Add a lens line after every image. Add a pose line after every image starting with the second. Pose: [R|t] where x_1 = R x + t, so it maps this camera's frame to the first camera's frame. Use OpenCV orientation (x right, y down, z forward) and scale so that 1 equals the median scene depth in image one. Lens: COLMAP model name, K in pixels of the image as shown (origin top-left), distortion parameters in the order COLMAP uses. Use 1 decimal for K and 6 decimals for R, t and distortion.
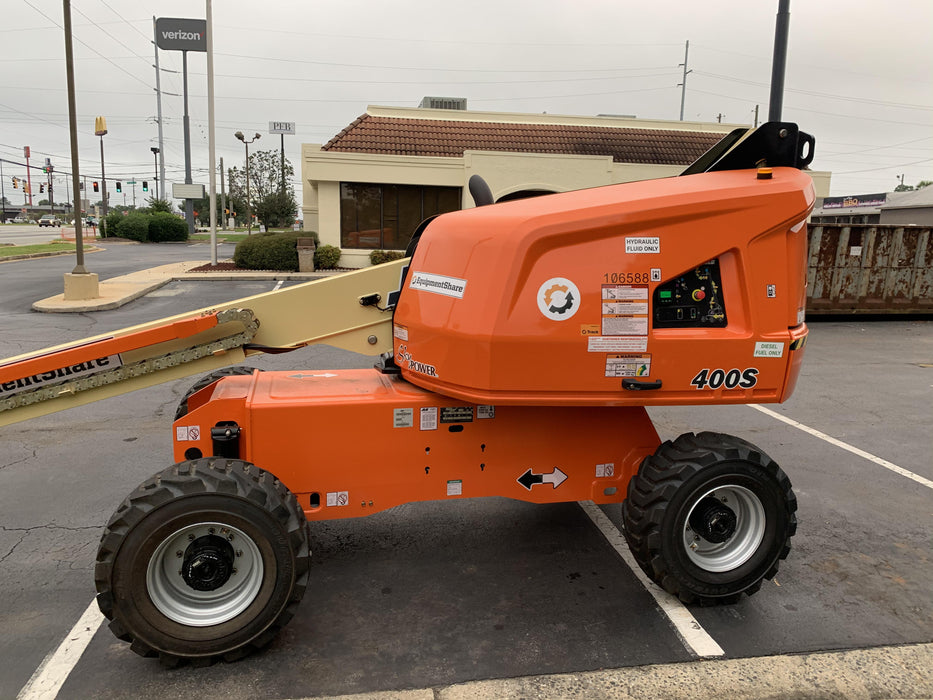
lens RADIAL K [[687.0, 0, 461.4], [0, 687.0, 352.1], [0, 0, 1]] dist [0.050529, -0.007454]
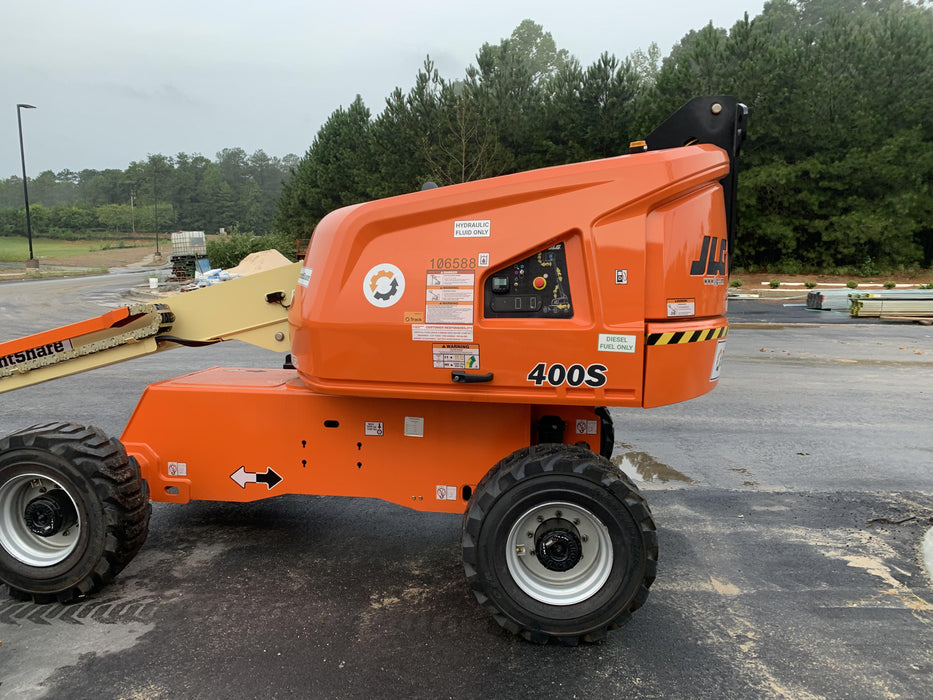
lens RADIAL K [[734.3, 0, 423.9], [0, 734.3, 372.6], [0, 0, 1]] dist [0.057002, 0.004626]
pose [[0.942802, 0.031850, -0.331828, 0.532894], [-0.047422, 0.998116, -0.038934, 0.082941], [0.329963, 0.052443, 0.942536, 0.036287]]
